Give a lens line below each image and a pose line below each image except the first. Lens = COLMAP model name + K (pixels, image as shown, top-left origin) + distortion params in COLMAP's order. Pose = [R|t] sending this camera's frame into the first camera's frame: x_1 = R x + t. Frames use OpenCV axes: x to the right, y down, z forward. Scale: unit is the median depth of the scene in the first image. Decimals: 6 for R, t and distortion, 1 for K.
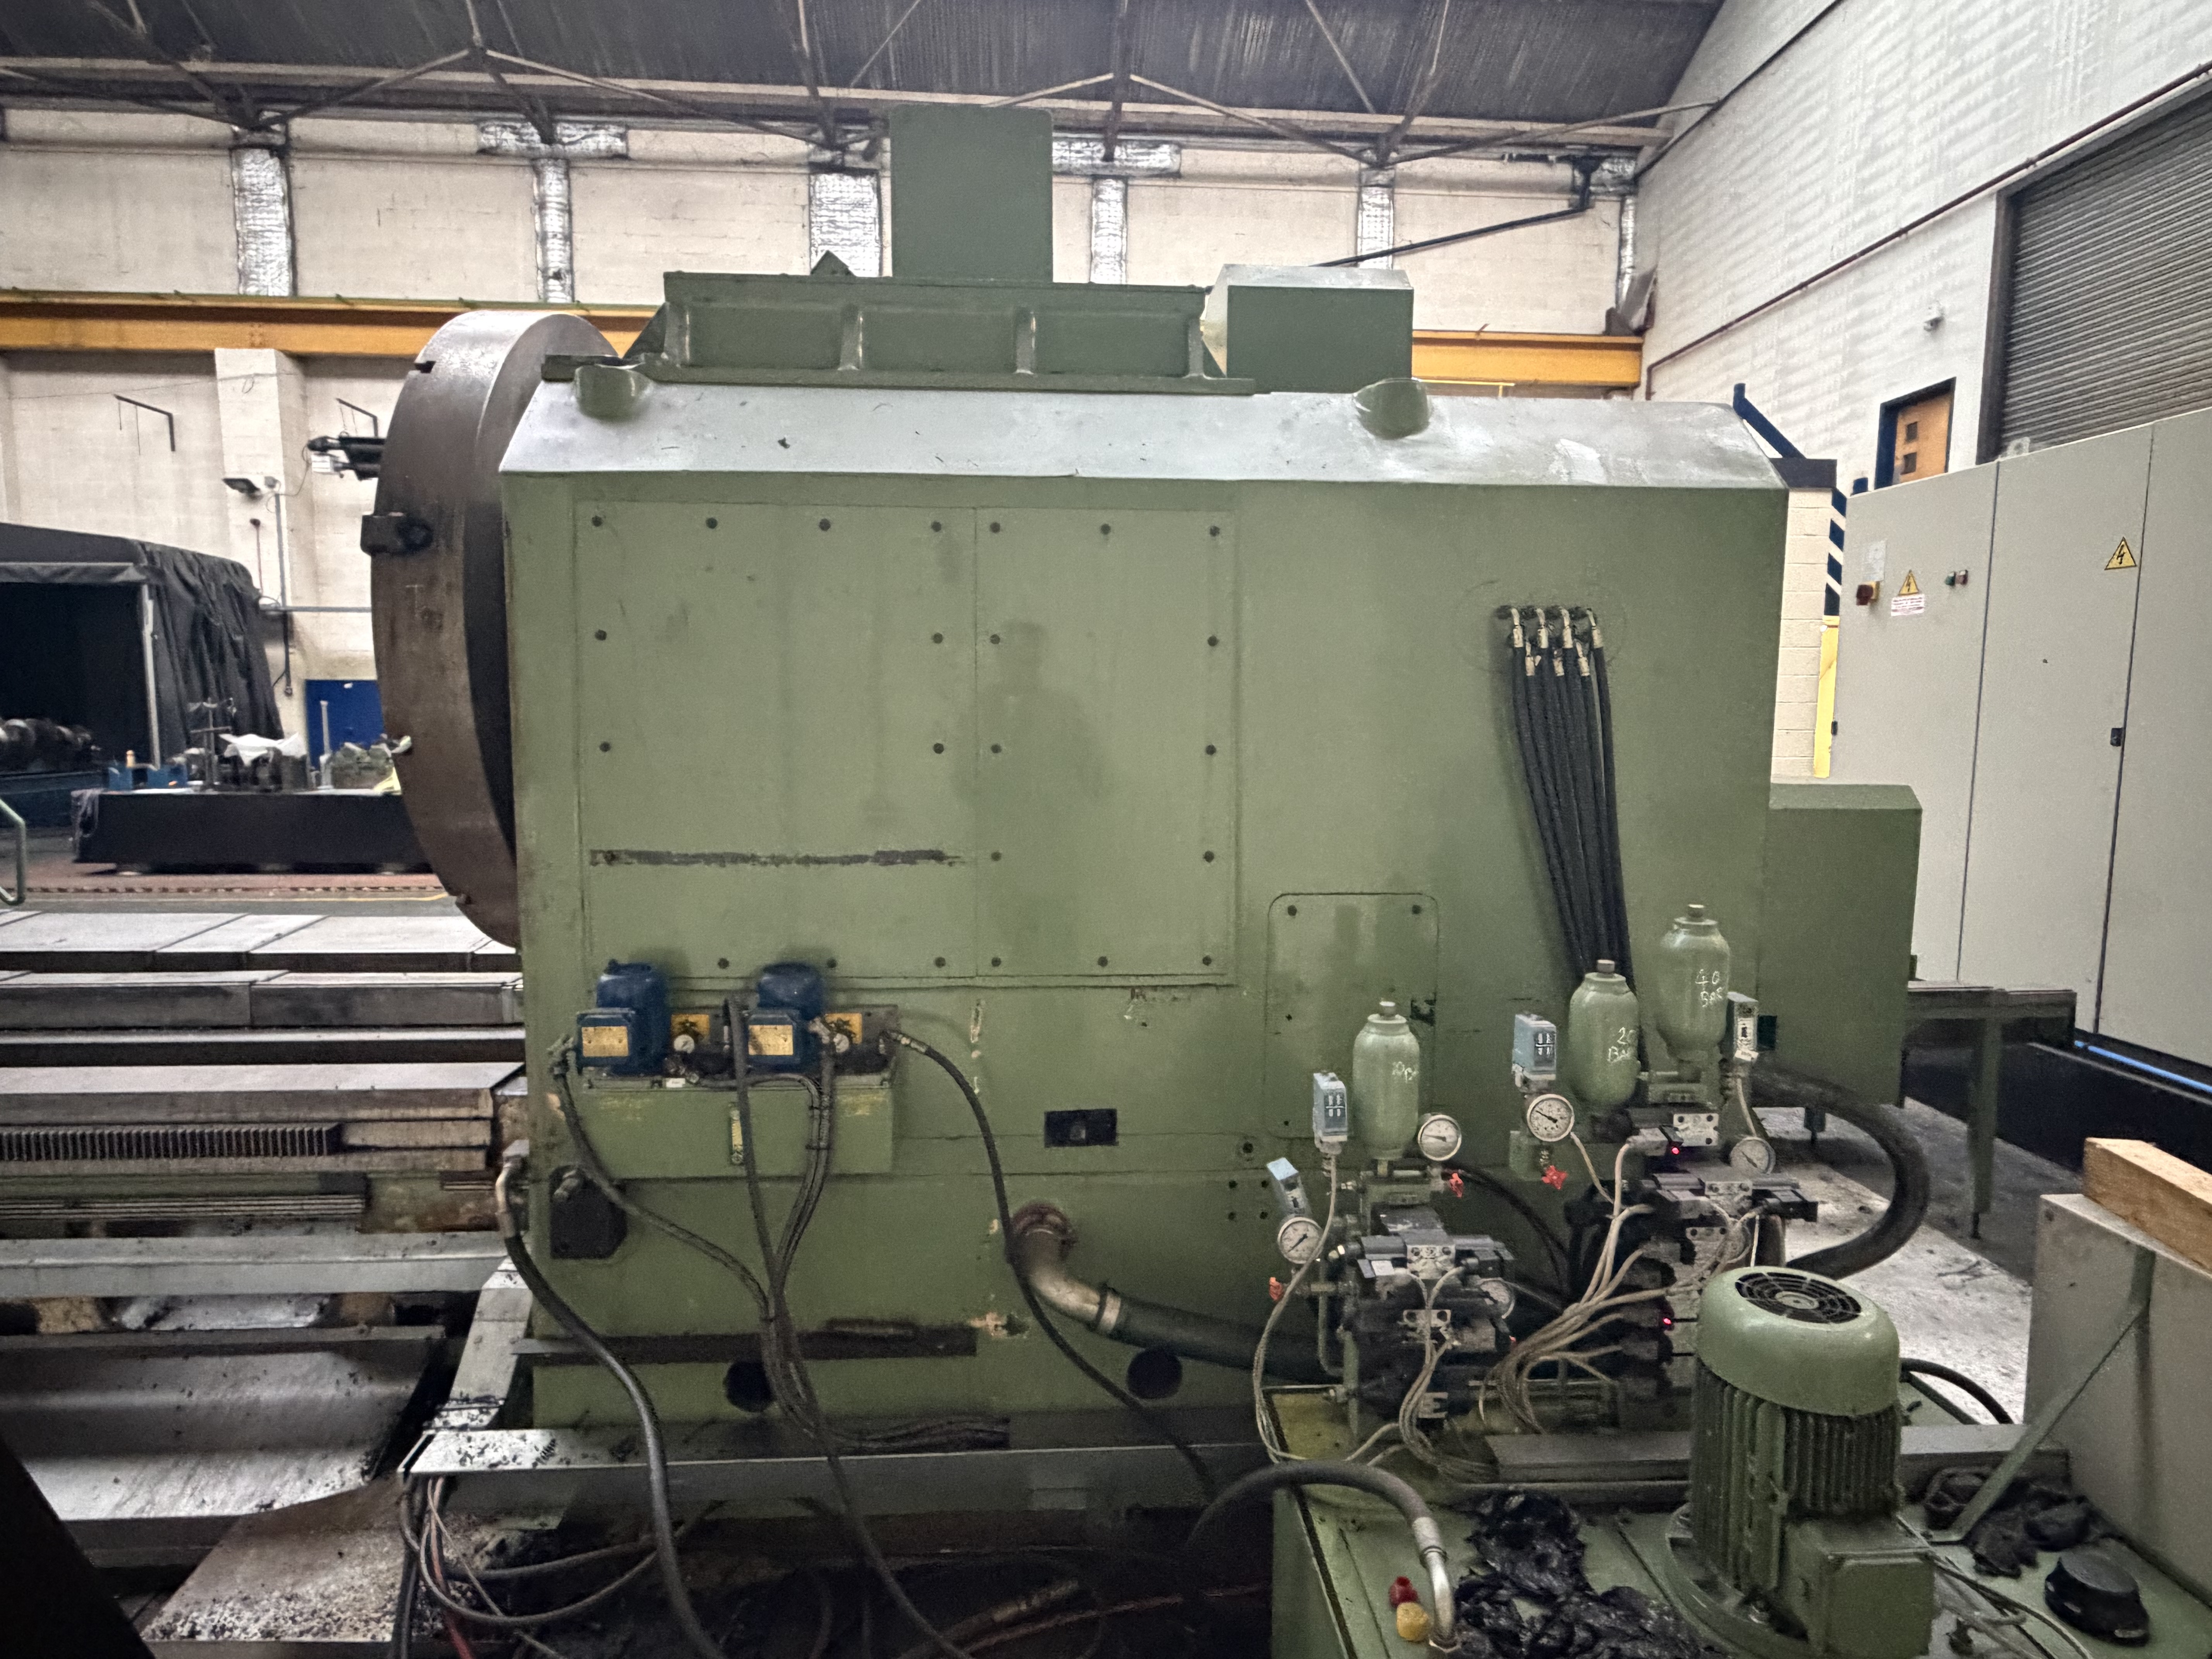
lens RADIAL K [[1175.5, 0, 1094.1], [0, 1175.5, 832.7], [0, 0, 1]] dist [-0.001351, 0.000475]
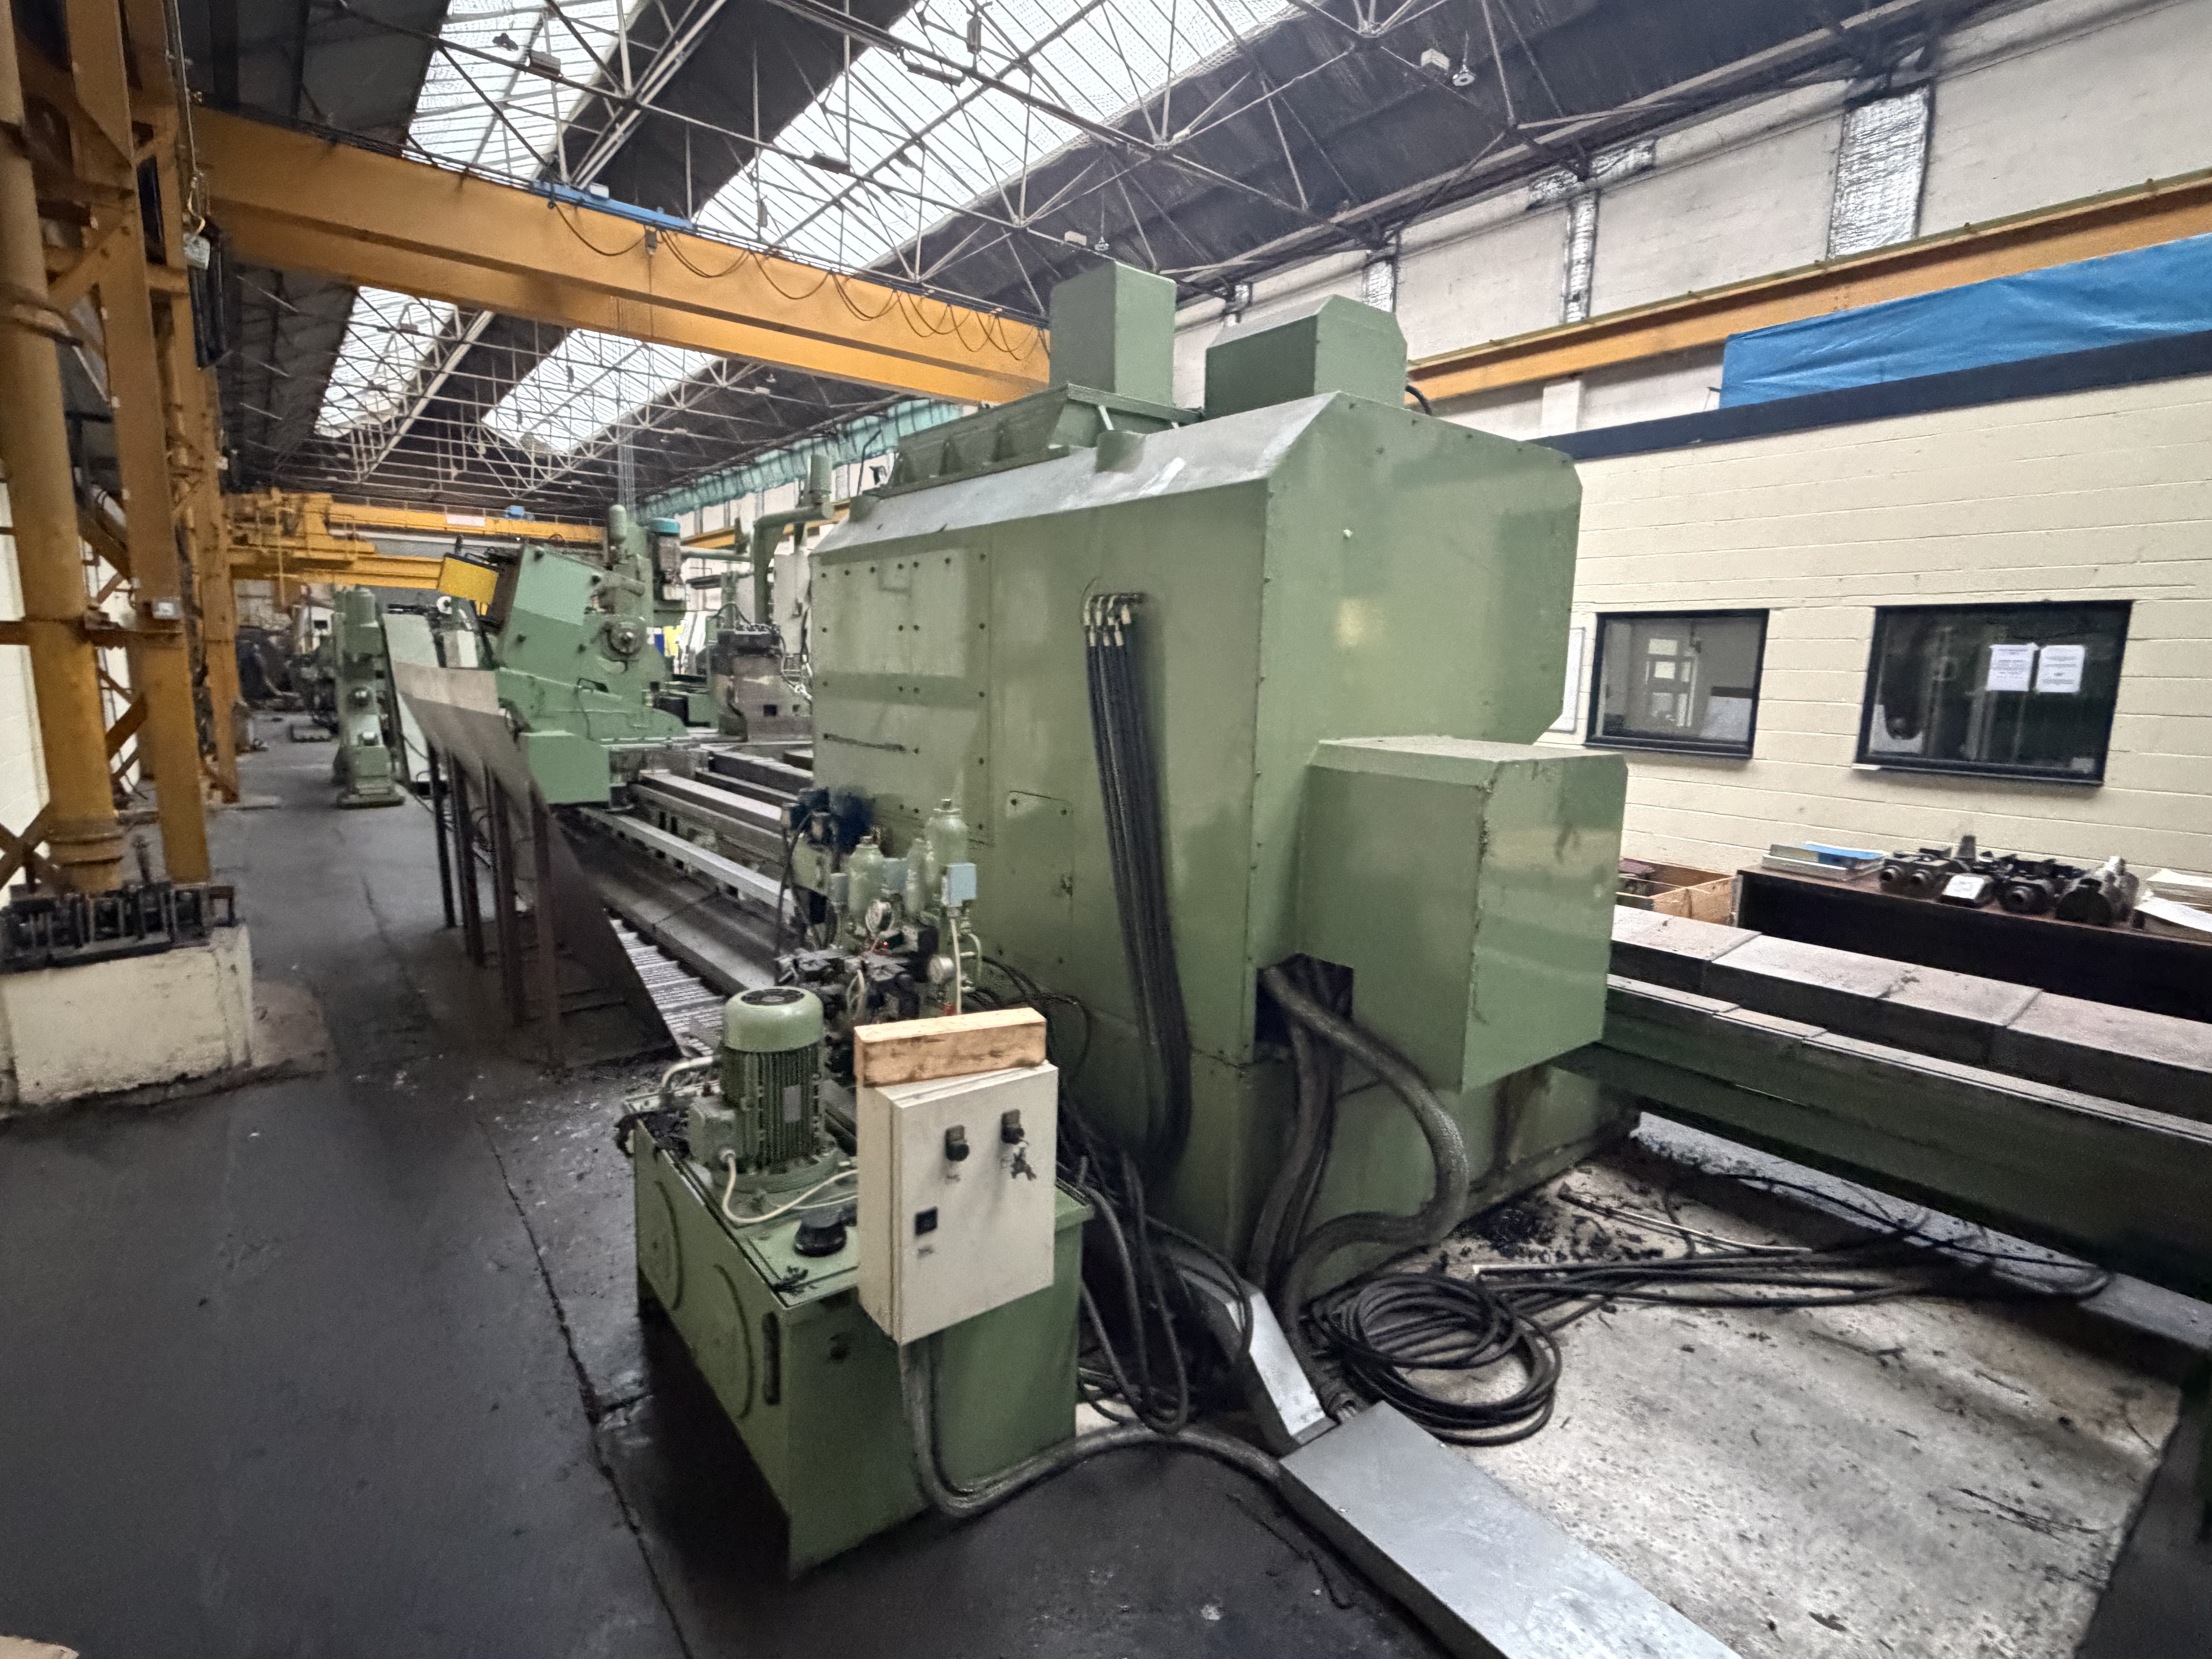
lens RADIAL K [[1061.4, 0, 1101.8], [0, 1061.4, 830.8], [0, 0, 1]] dist [-0.002206, 0.001046]
pose [[0.576475, 0.134180, -0.806023, 0.180129], [-0.104765, 0.990421, 0.089949, -0.004452], [0.810371, 0.032589, 0.585010, 0.038517]]
